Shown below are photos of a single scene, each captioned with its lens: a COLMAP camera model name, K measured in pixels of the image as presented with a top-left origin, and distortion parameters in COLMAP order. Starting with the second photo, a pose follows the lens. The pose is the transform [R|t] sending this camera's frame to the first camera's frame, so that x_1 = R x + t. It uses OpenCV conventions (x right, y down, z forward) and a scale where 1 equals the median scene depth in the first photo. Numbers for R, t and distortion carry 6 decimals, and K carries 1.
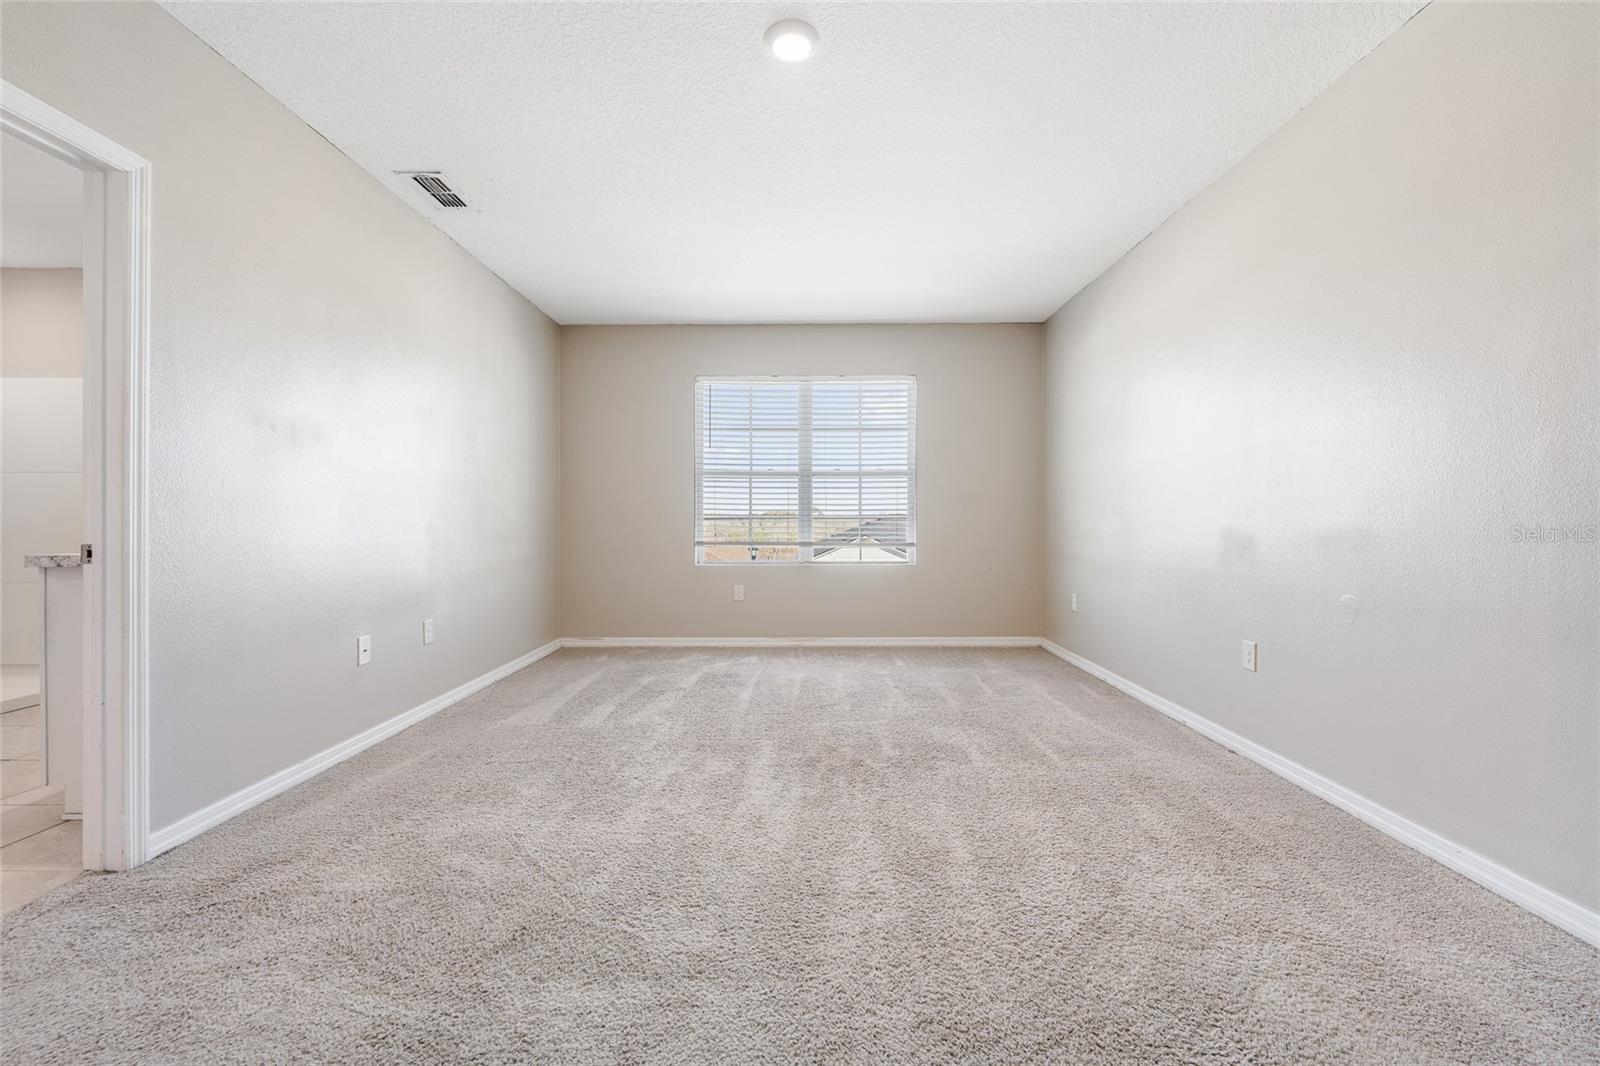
lens RADIAL K [[660.5, 0, 810.9], [0, 660.5, 522.2], [0, 0, 1]] dist [0.000325, -0.000192]
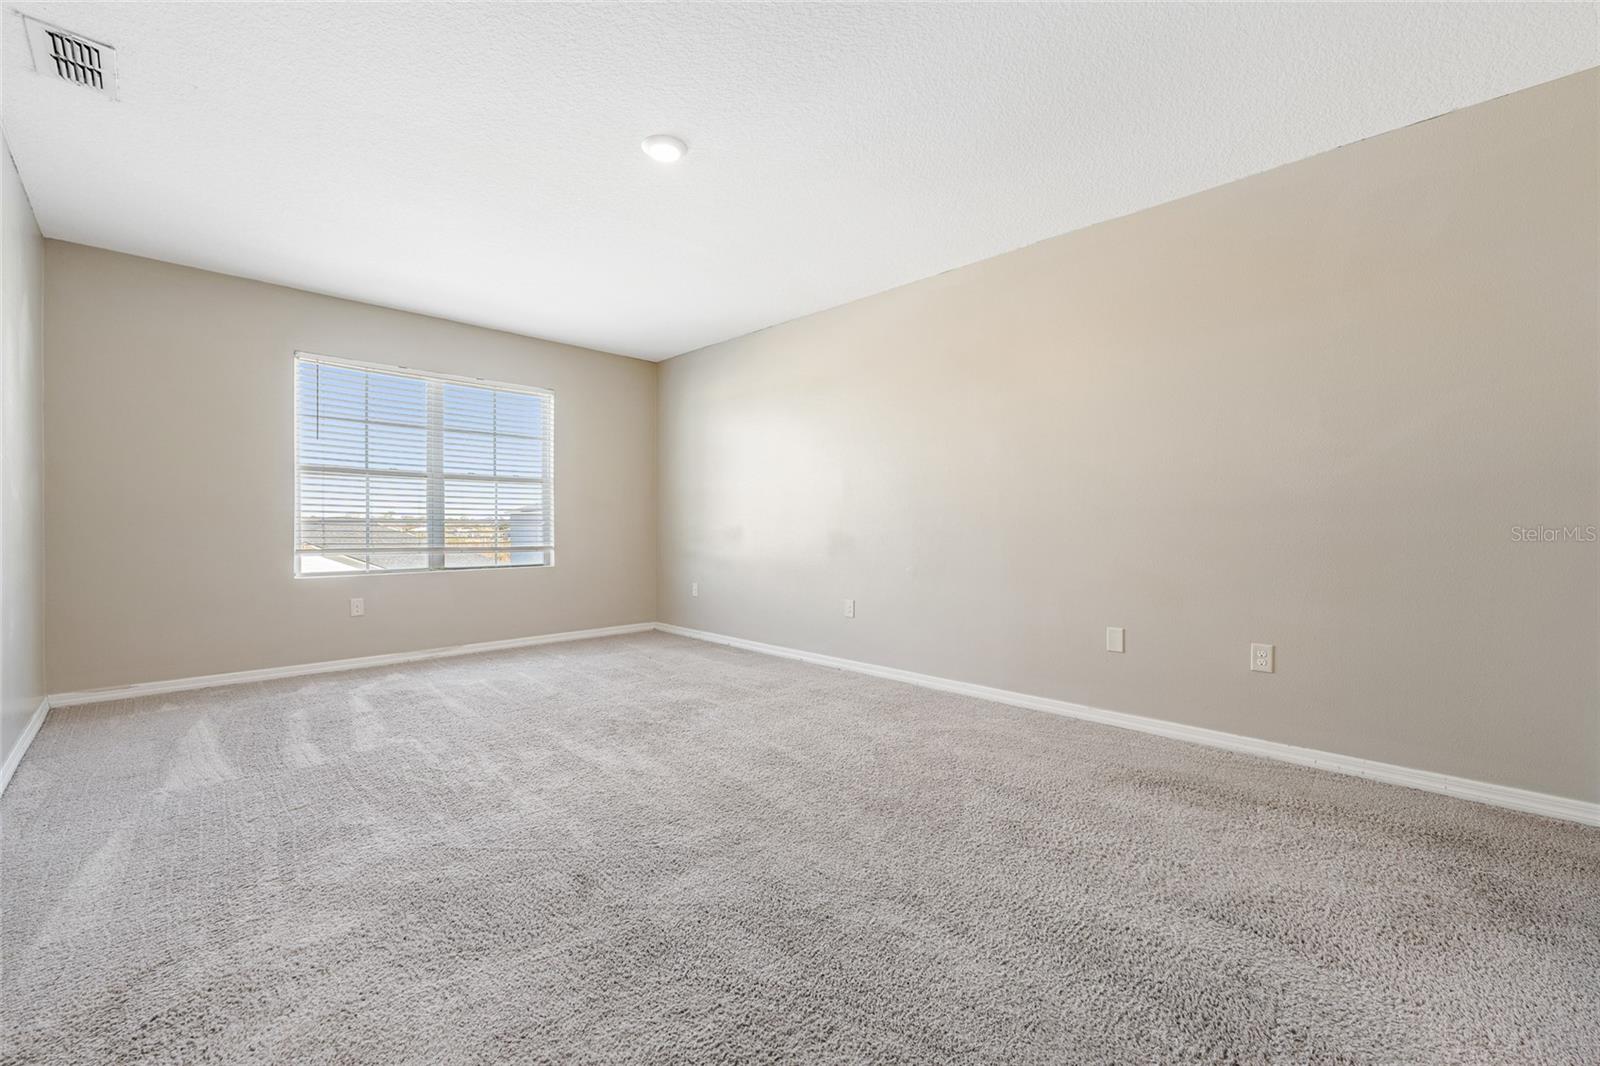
lens RADIAL K [[645.0, 0, 804.2], [0, 645.0, 527.2], [0, 0, 1]] dist [0.001064, 0.000069]
pose [[0.702330, 0.001295, 0.711850, -0.480066], [-0.001751, 0.999998, -0.000092, -0.000191], [-0.711849, -0.001182, 0.702331, -0.040732]]
